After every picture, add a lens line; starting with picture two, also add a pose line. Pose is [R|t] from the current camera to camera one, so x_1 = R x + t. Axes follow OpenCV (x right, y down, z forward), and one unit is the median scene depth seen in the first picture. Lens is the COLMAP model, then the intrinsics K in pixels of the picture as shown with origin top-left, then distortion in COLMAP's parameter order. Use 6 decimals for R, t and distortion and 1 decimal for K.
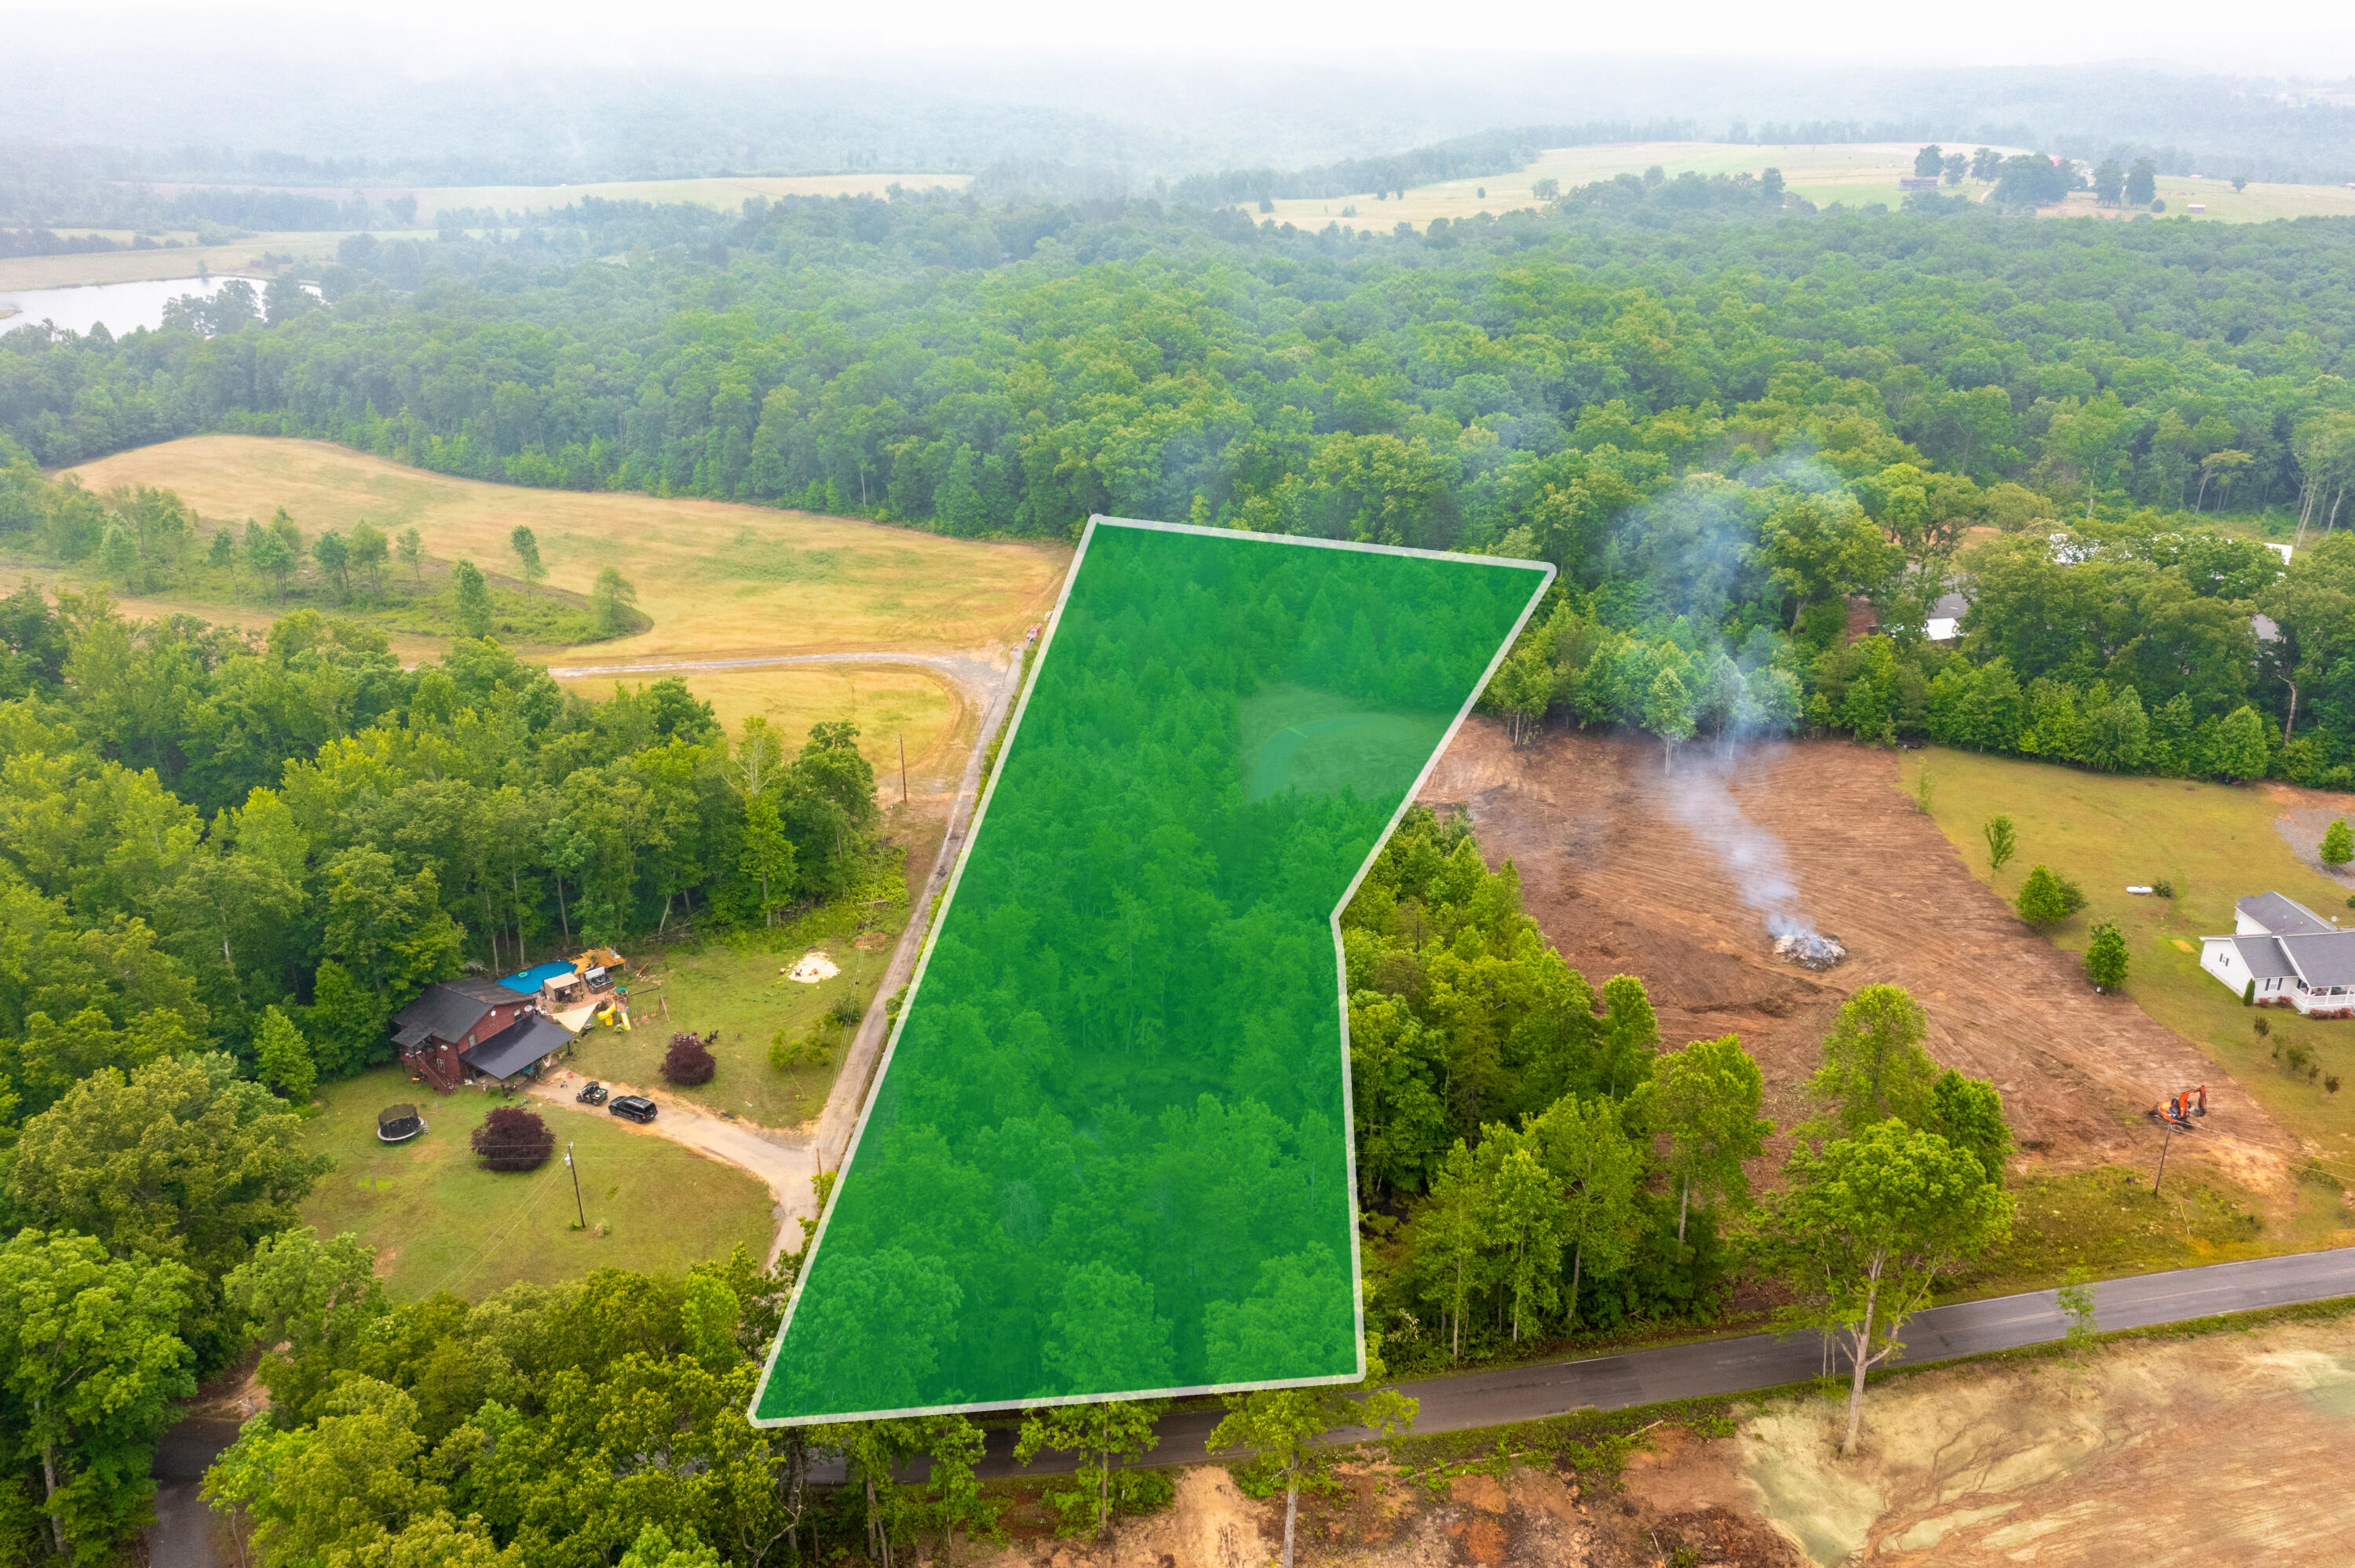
lens RADIAL K [[1847.3, 0, 1177.5], [0, 1847.3, 784.0], [0, 0, 1]] dist [0.002390, 0.039167]
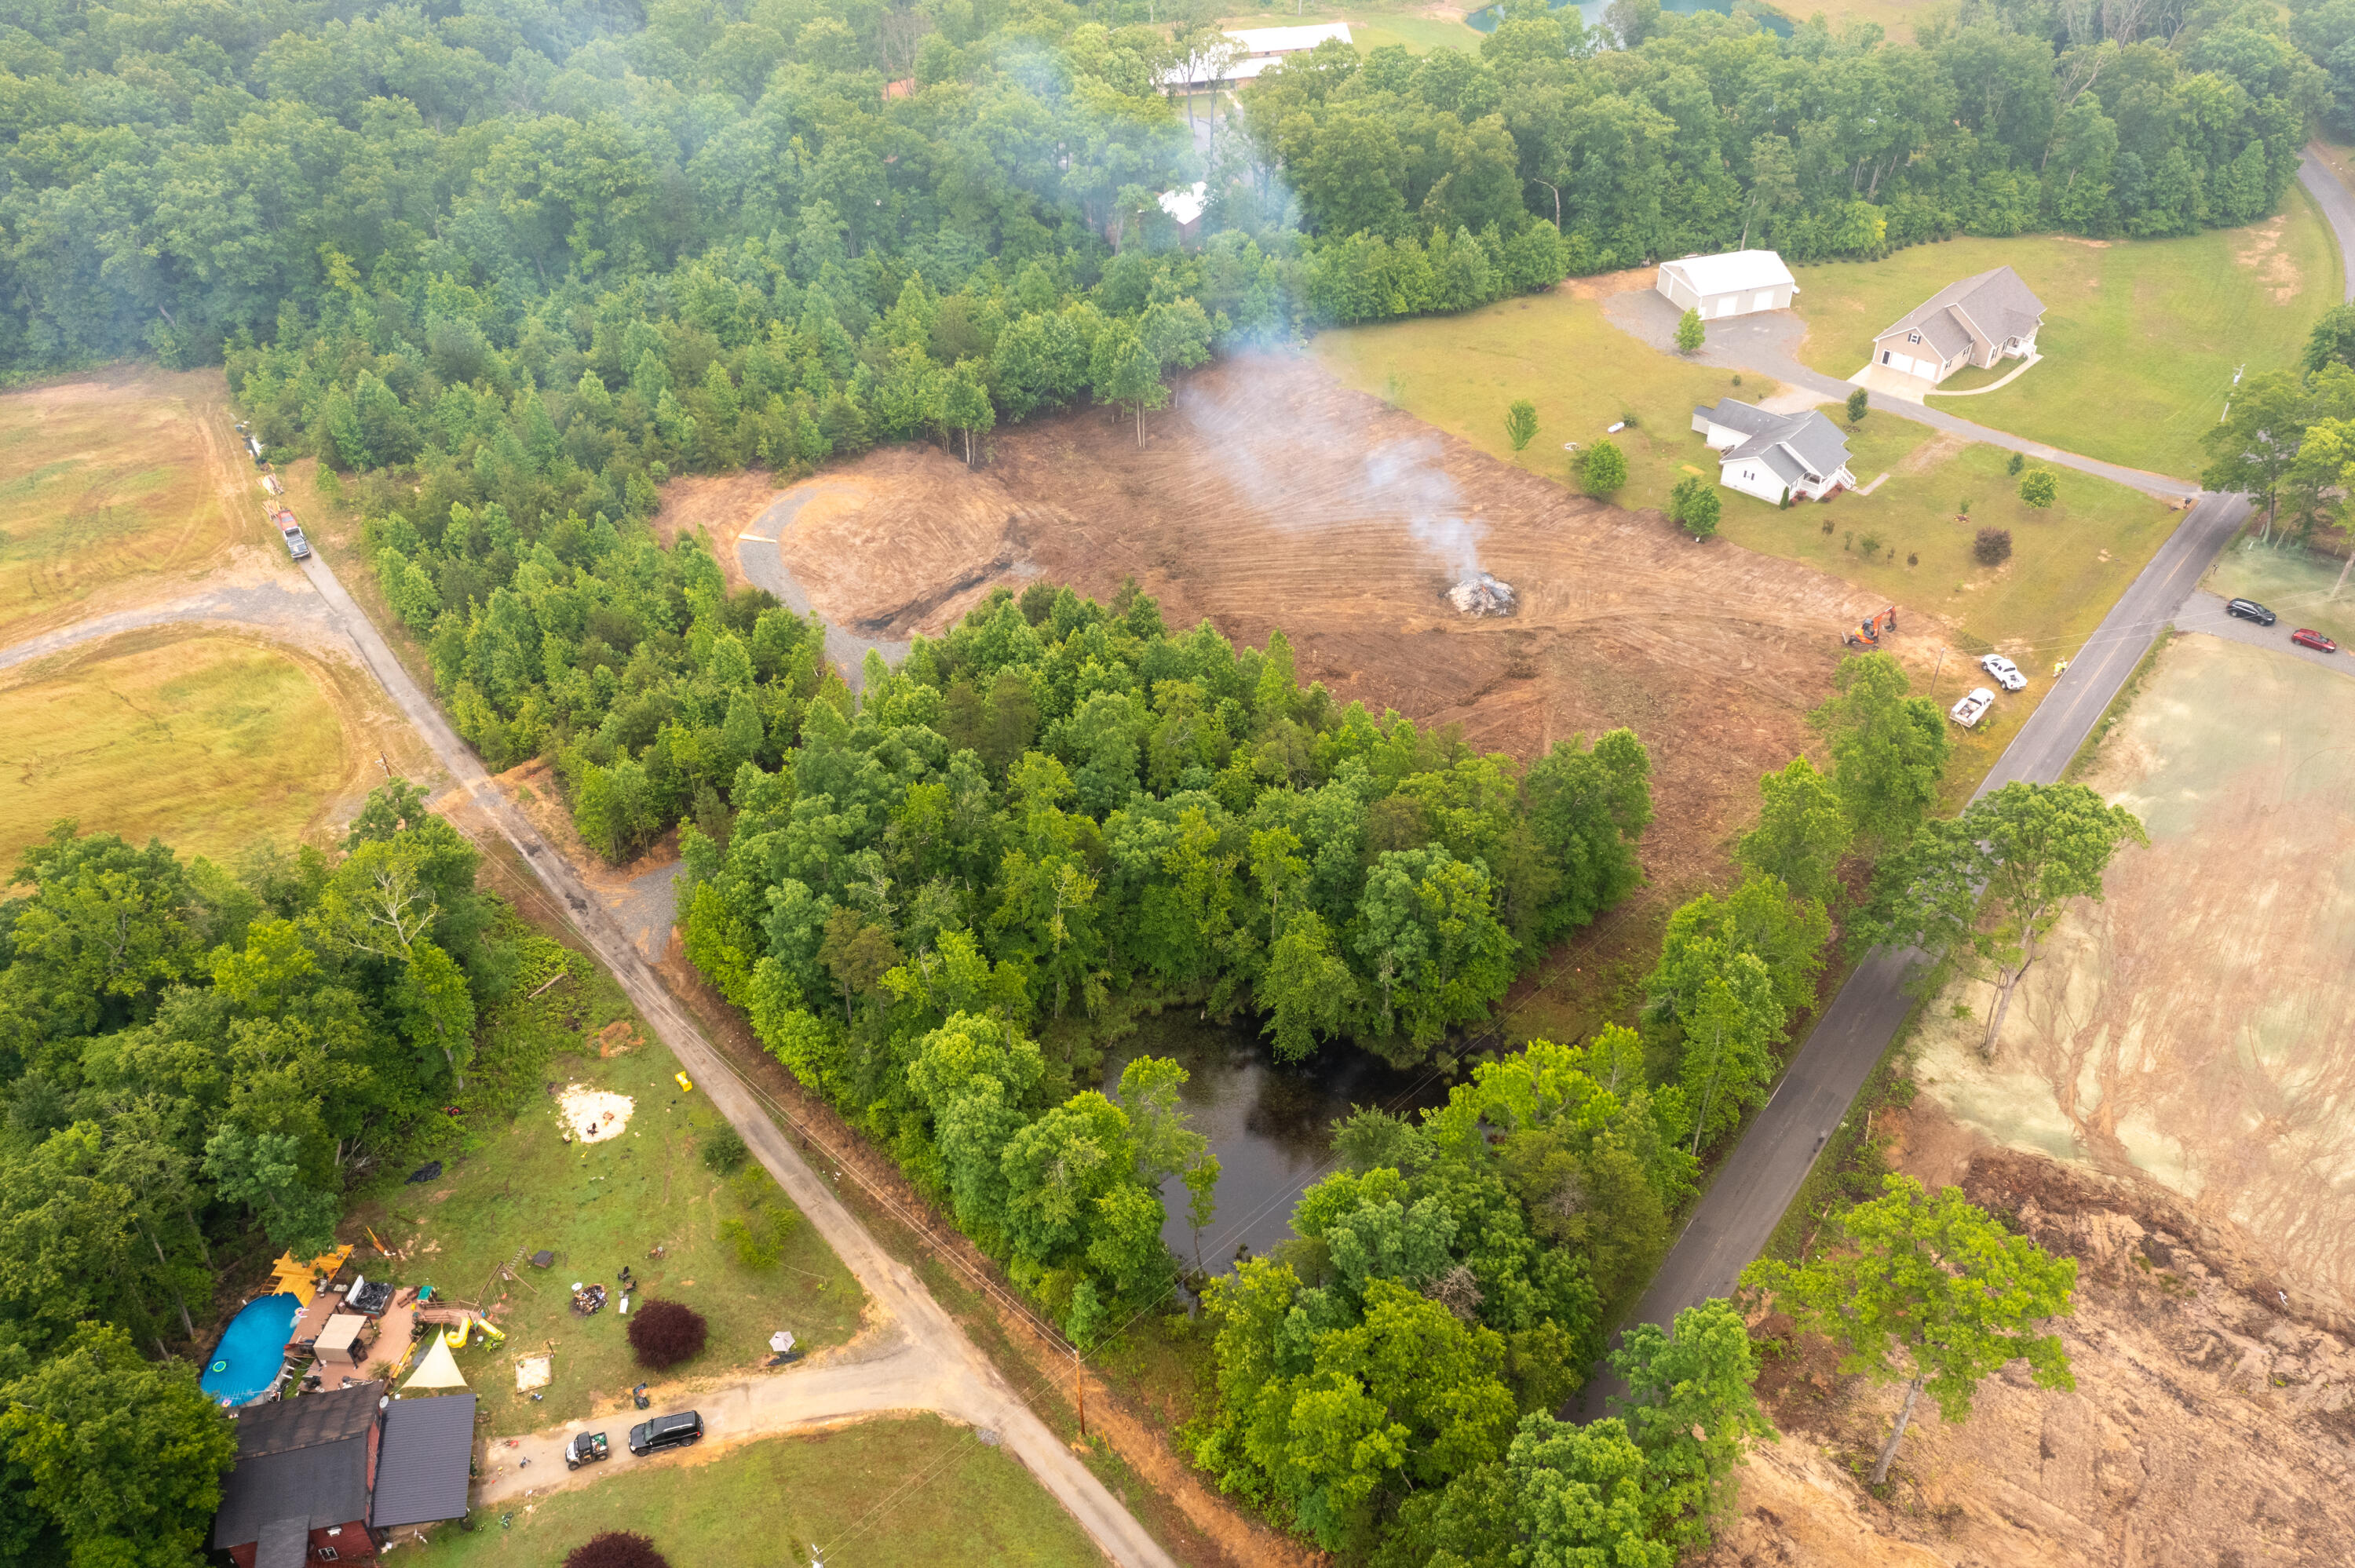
lens RADIAL K [[1847.3, 0, 1177.5], [0, 1847.3, 784.0], [0, 0, 1]] dist [0.002390, 0.039167]
pose [[0.737854, -0.424125, 0.525062, -0.388593], [0.268794, 0.898208, 0.347811, -0.232742], [-0.619130, -0.115501, 0.776748, 0.316902]]
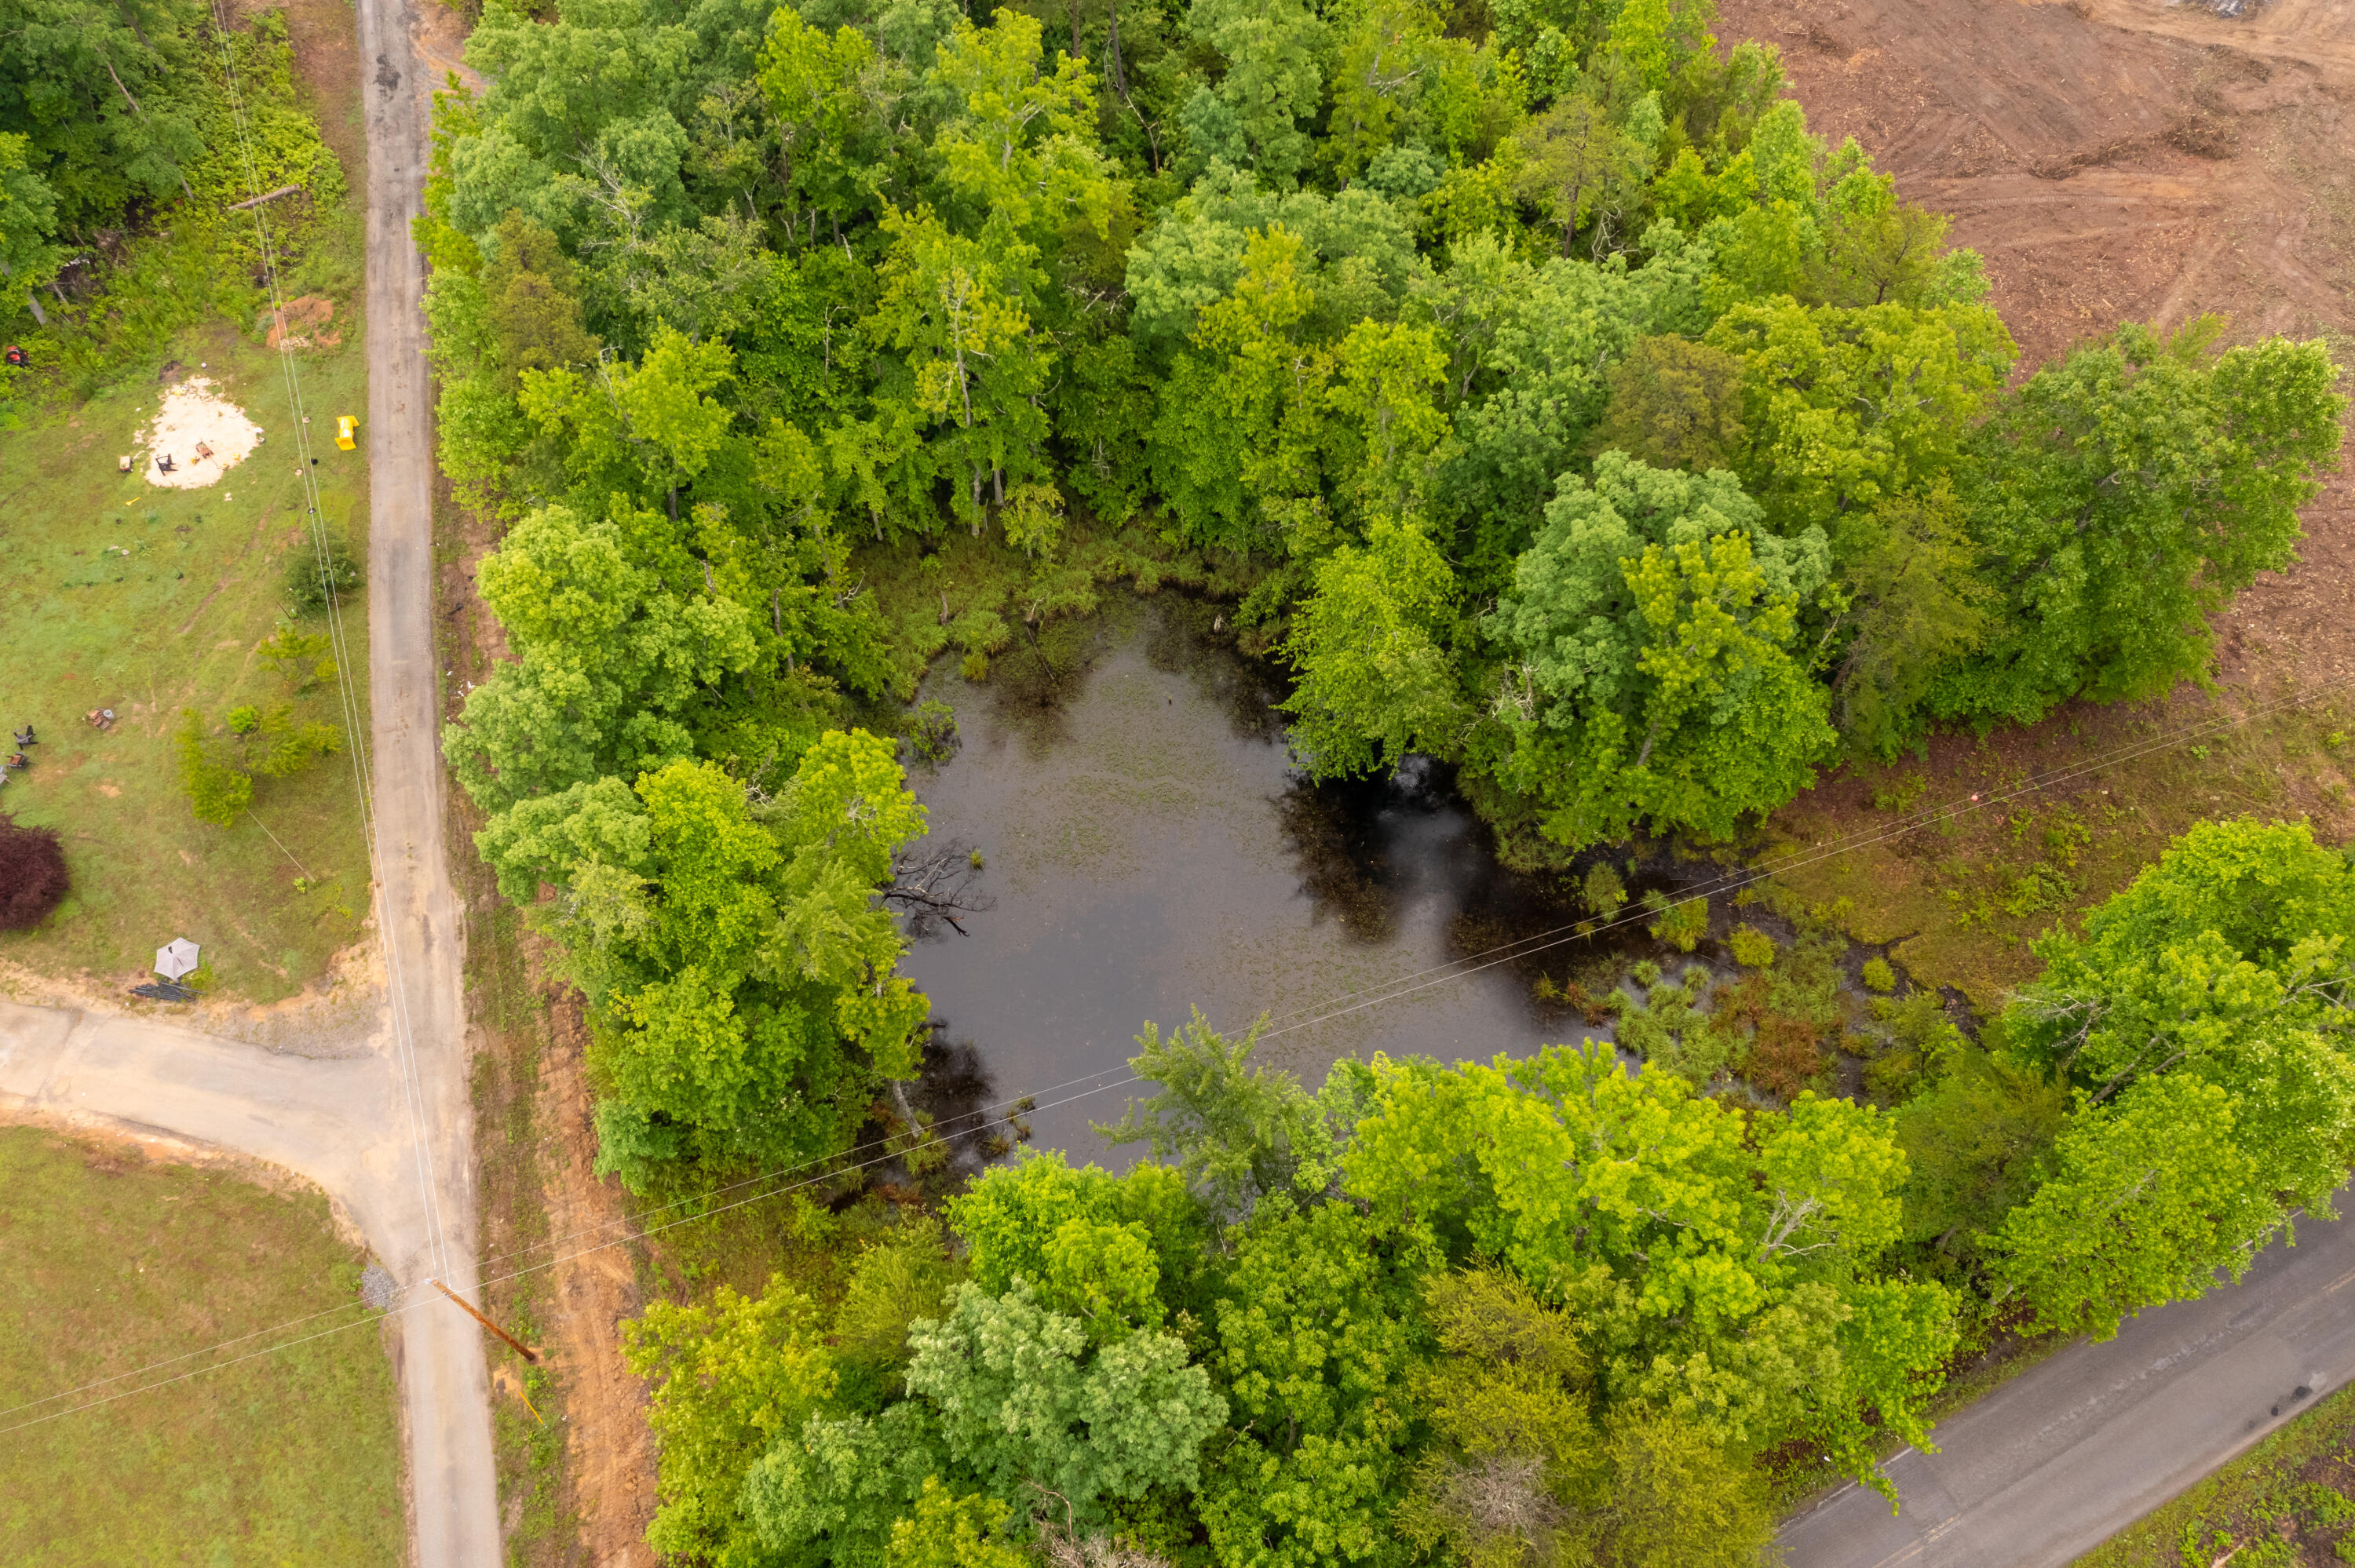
lens RADIAL K [[1847.3, 0, 1177.5], [0, 1847.3, 784.0], [0, 0, 1]] dist [0.002390, 0.039167]
pose [[0.955522, -0.257998, 0.142879, -0.061735], [0.123999, 0.791020, 0.599092, -0.078051], [-0.267584, -0.554729, 0.787829, 0.584079]]
